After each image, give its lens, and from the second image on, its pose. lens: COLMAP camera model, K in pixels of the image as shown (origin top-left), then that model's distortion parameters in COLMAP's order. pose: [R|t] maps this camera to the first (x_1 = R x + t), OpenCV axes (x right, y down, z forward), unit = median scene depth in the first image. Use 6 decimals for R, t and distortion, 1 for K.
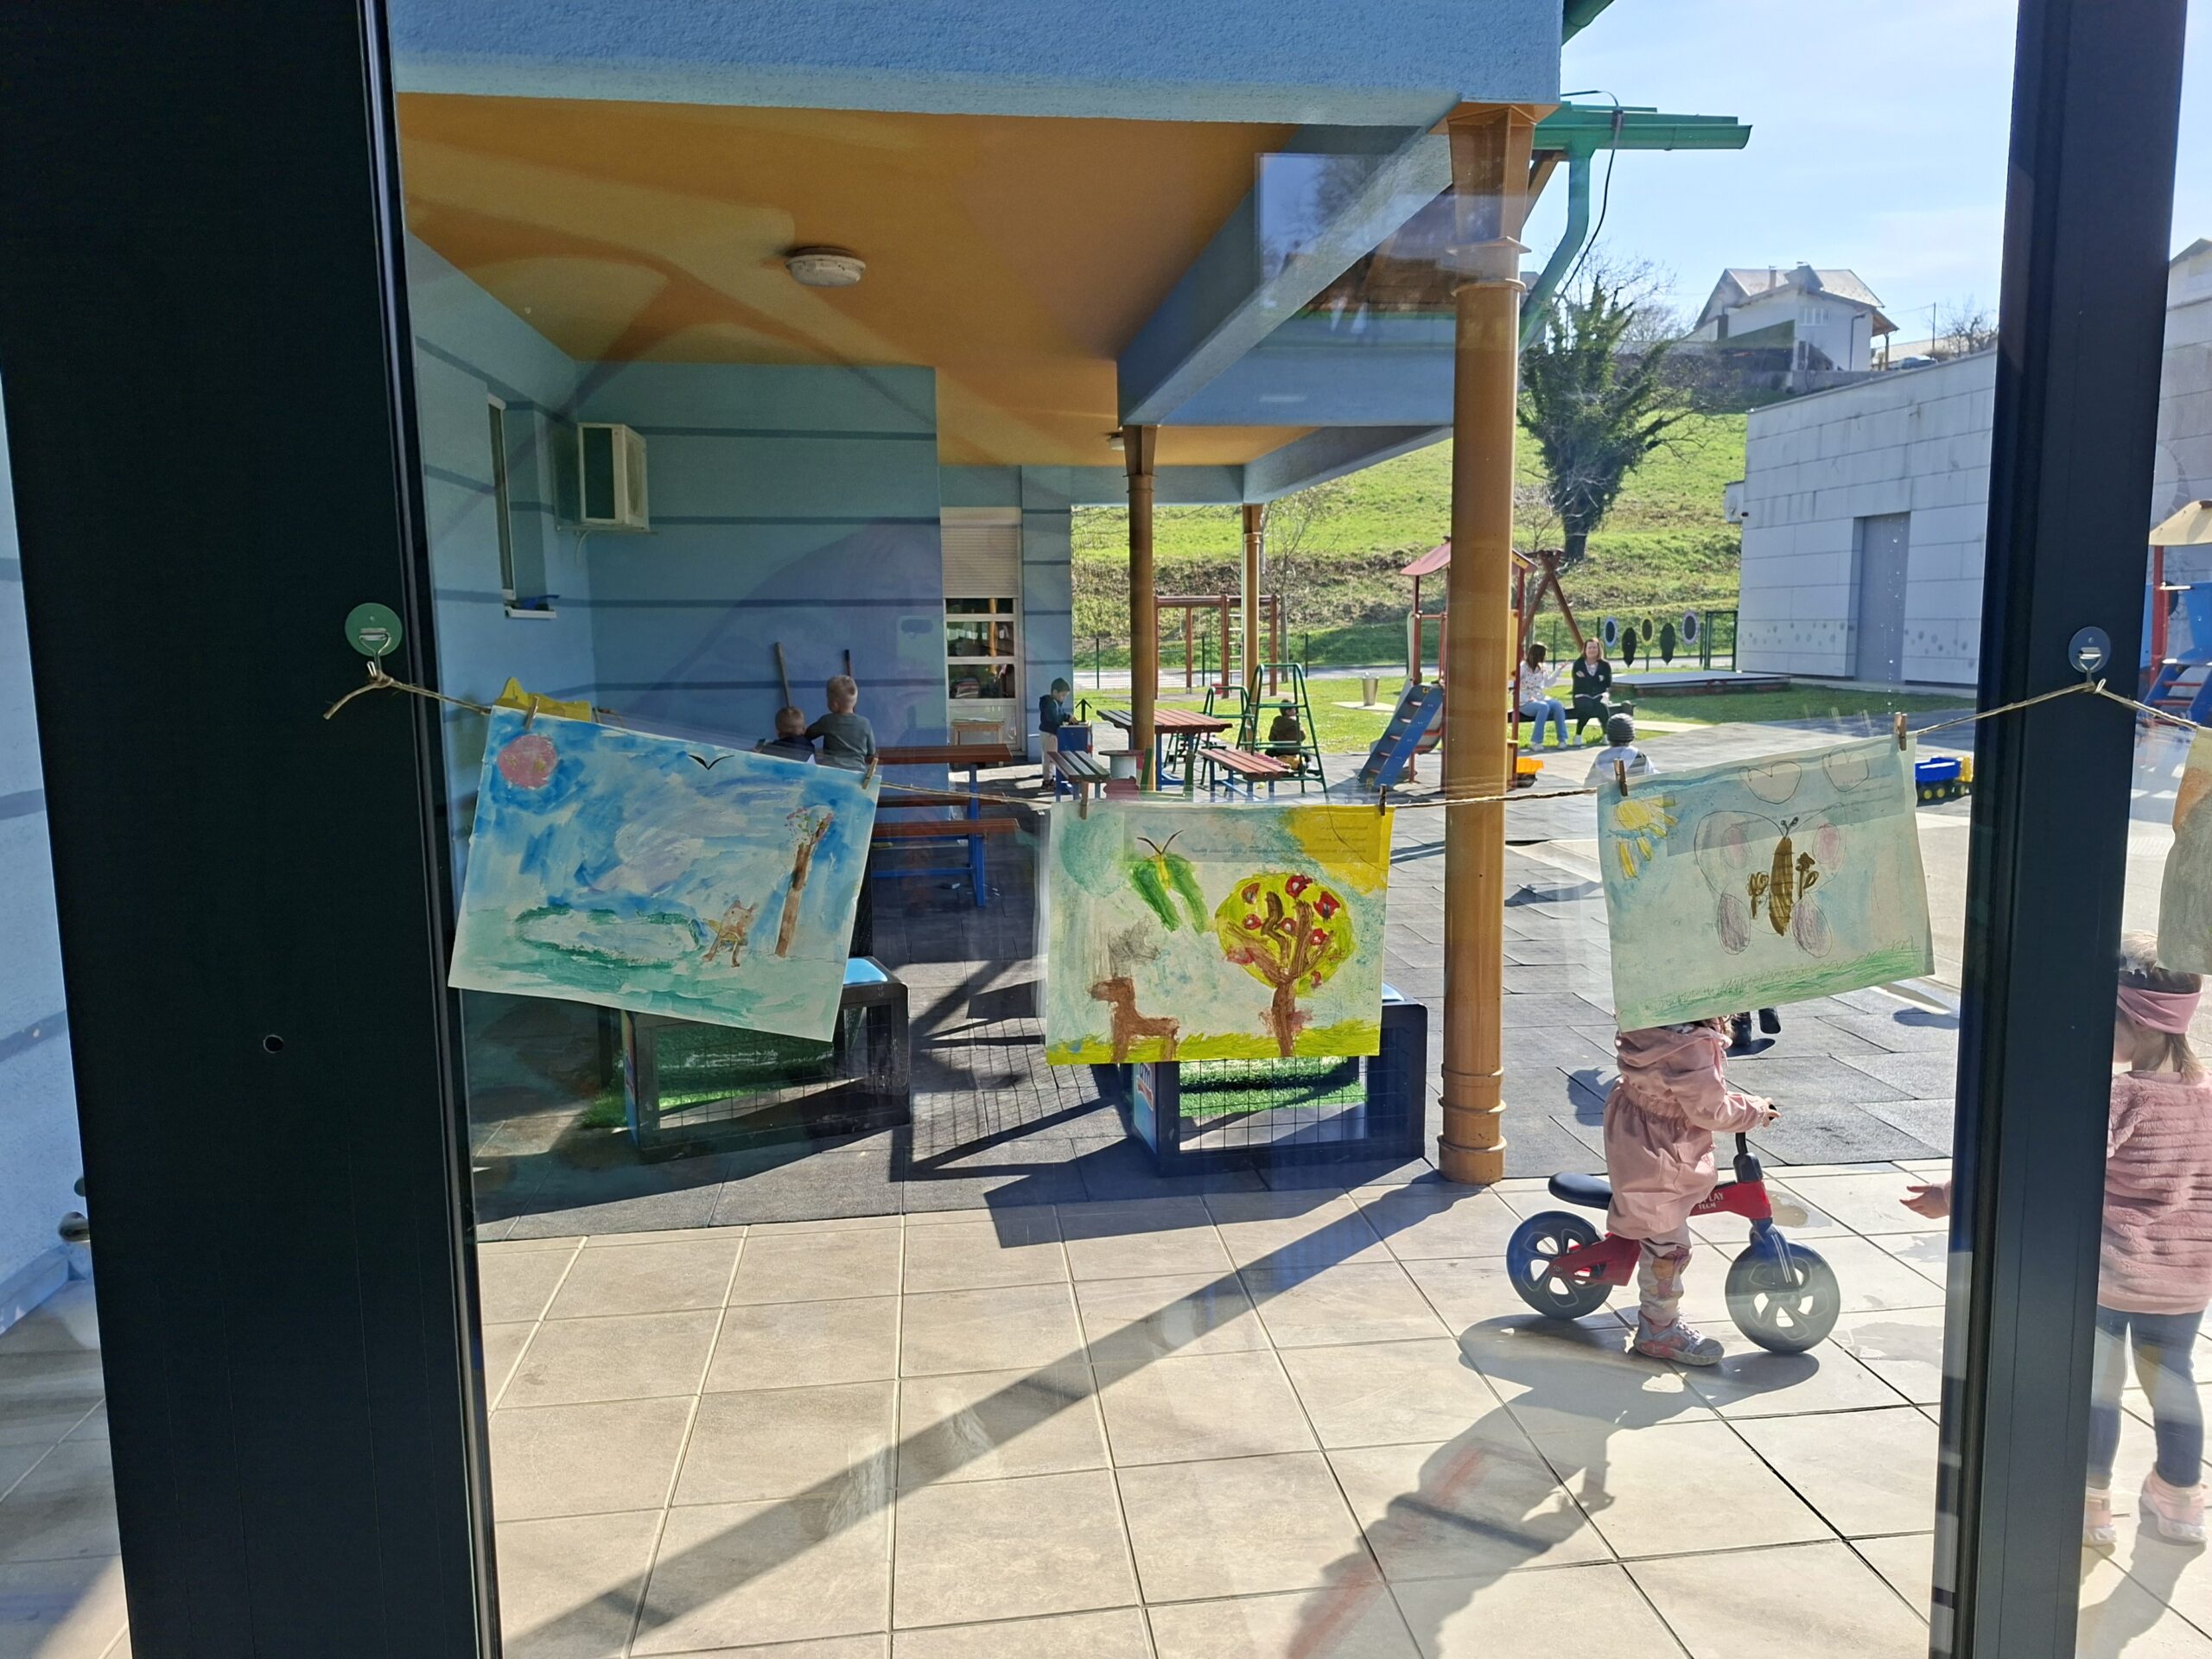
lens RADIAL K [[1530.8, 0, 1133.2], [0, 1530.8, 808.0], [0, 0, 1]] dist [0.118493, -0.131460]
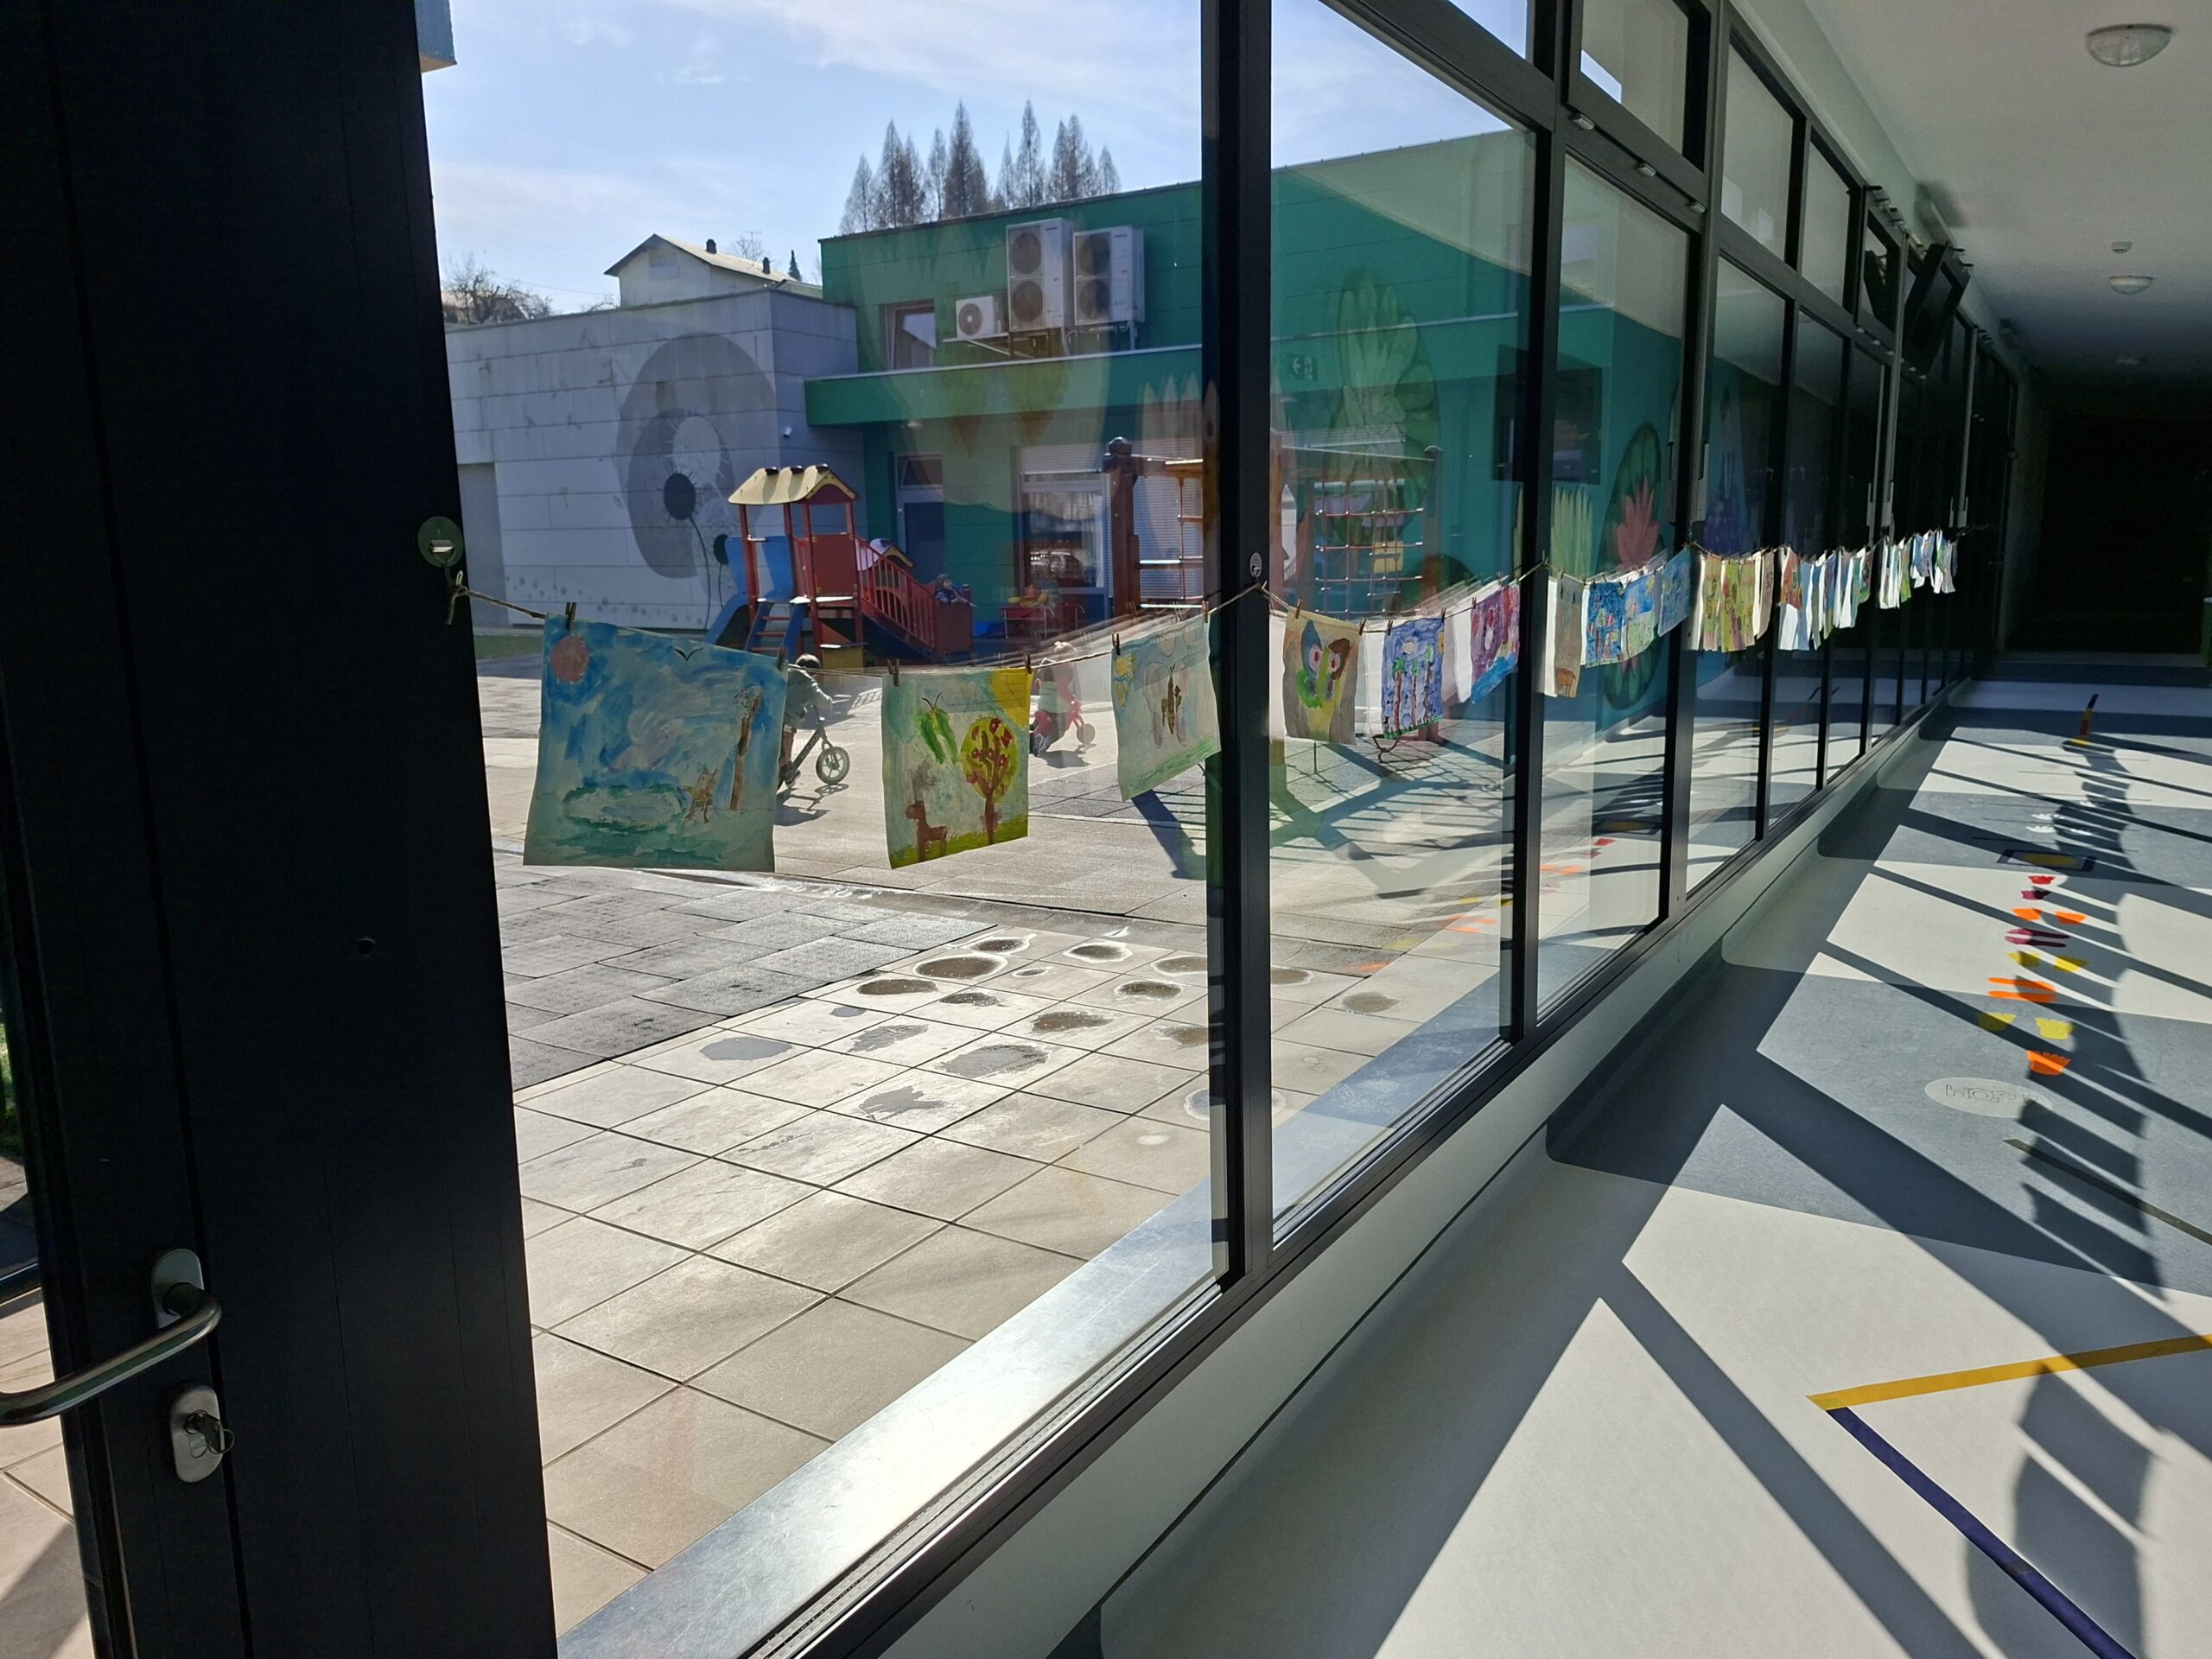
lens RADIAL K [[1530.8, 0, 1133.2], [0, 1530.8, 808.0], [0, 0, 1]] dist [0.118493, -0.131460]
pose [[0.648099, -0.123075, 0.751545, -0.961227], [0.098437, 0.992114, 0.077584, 0.029901], [-0.755167, 0.023698, 0.655104, -0.055698]]
